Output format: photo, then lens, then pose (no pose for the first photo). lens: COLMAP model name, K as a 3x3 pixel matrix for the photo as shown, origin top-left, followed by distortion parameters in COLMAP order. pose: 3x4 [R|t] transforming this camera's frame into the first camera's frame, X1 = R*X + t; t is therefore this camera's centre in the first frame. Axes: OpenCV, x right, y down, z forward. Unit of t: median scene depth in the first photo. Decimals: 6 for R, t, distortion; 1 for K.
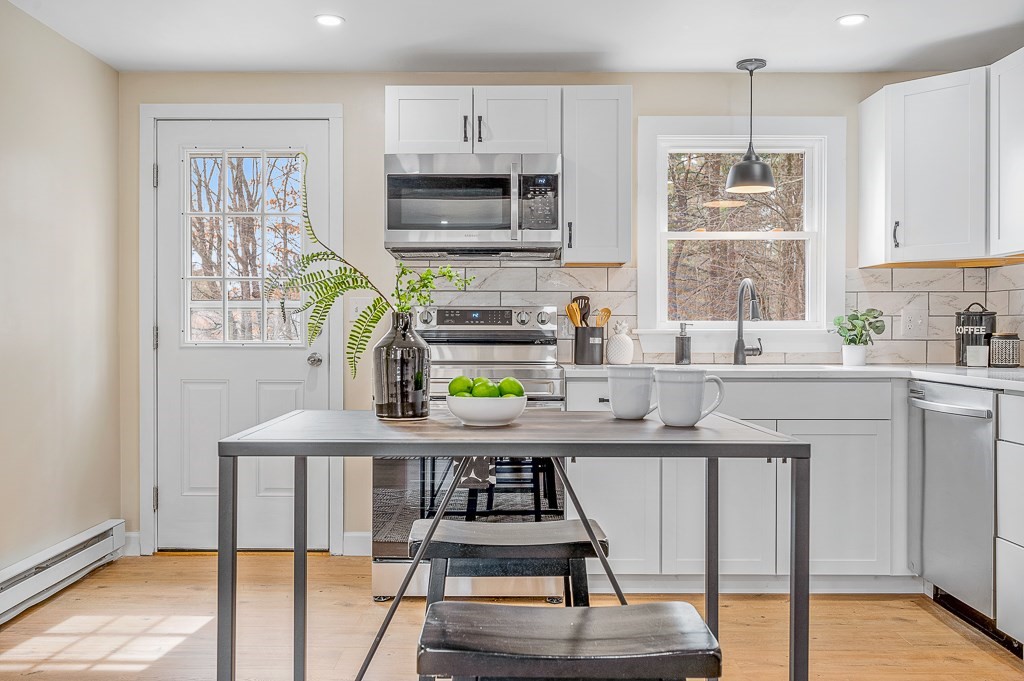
lens RADIAL K [[871.5, 0, 510.3], [0, 871.5, 333.1], [0, 0, 1]] dist [-0.009331, -0.004777]
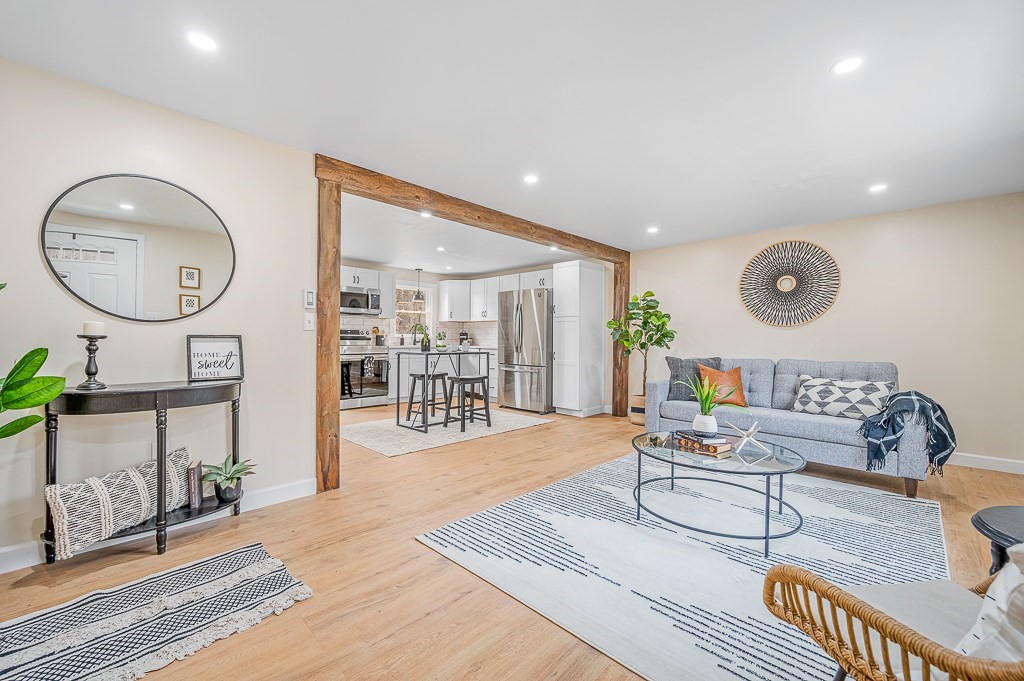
lens RADIAL K [[410.9, 0, 508.3], [0, 410.9, 332.9], [0, 0, 1]] dist [0.000946, -0.000231]
pose [[0.696355, 0.014155, 0.717558, -0.773302], [-0.006598, 0.999890, -0.013321, 0.002264], [-0.717667, 0.004542, 0.696371, -0.588867]]
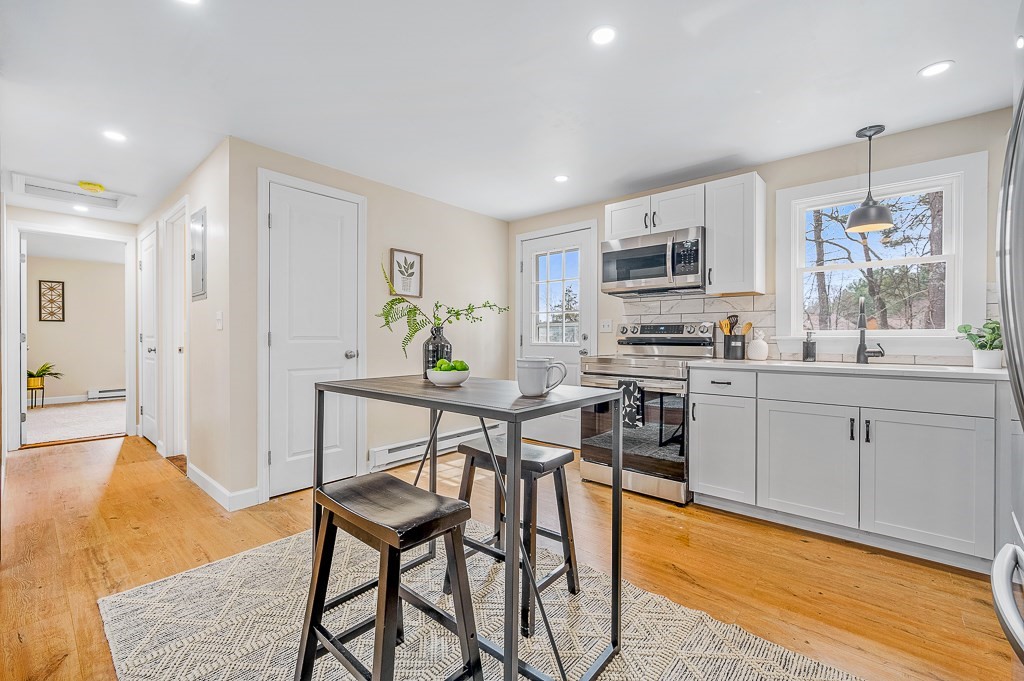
lens RADIAL K [[432.0, 0, 507.1], [0, 432.0, 337.4], [0, 0, 1]] dist [-0.001013, 0.000478]
pose [[0.753240, 0.000770, -0.657745, 0.290242], [-0.004342, 0.999983, -0.003802, 0.002004], [0.657732, 0.005719, 0.753231, 0.162485]]
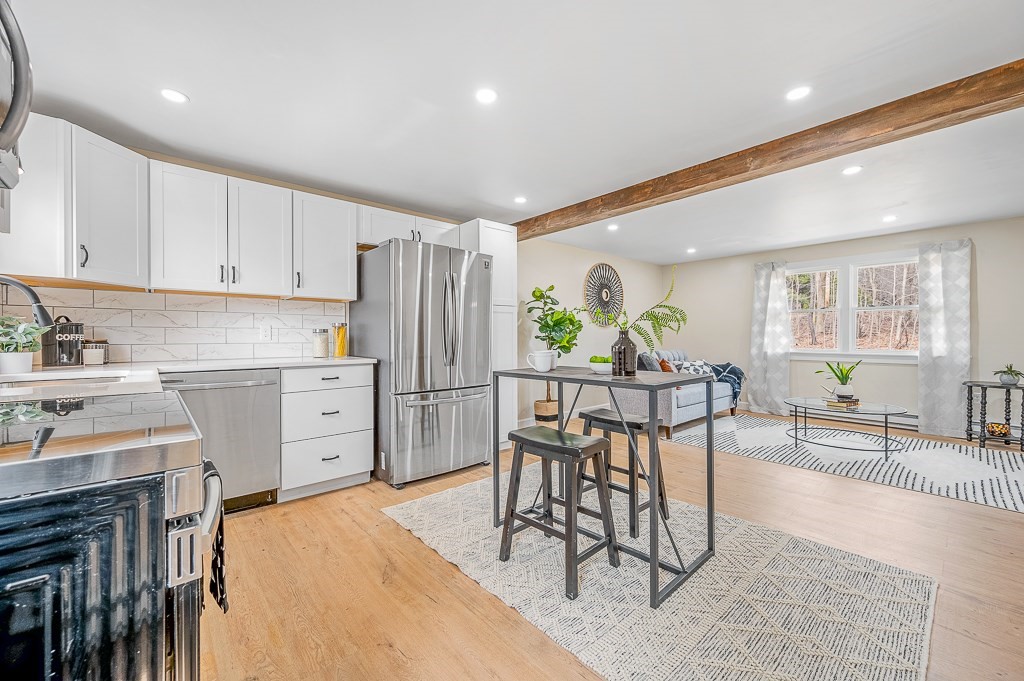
lens RADIAL K [[410.9, 0, 506.6], [0, 410.9, 335.7], [0, 0, 1]] dist [0.000946, -0.000231]
pose [[-0.664928, 0.003038, 0.746901, -0.329346], [0.002984, 0.999995, -0.001411, -0.002901], [-0.746901, 0.001290, -0.664933, 0.879801]]
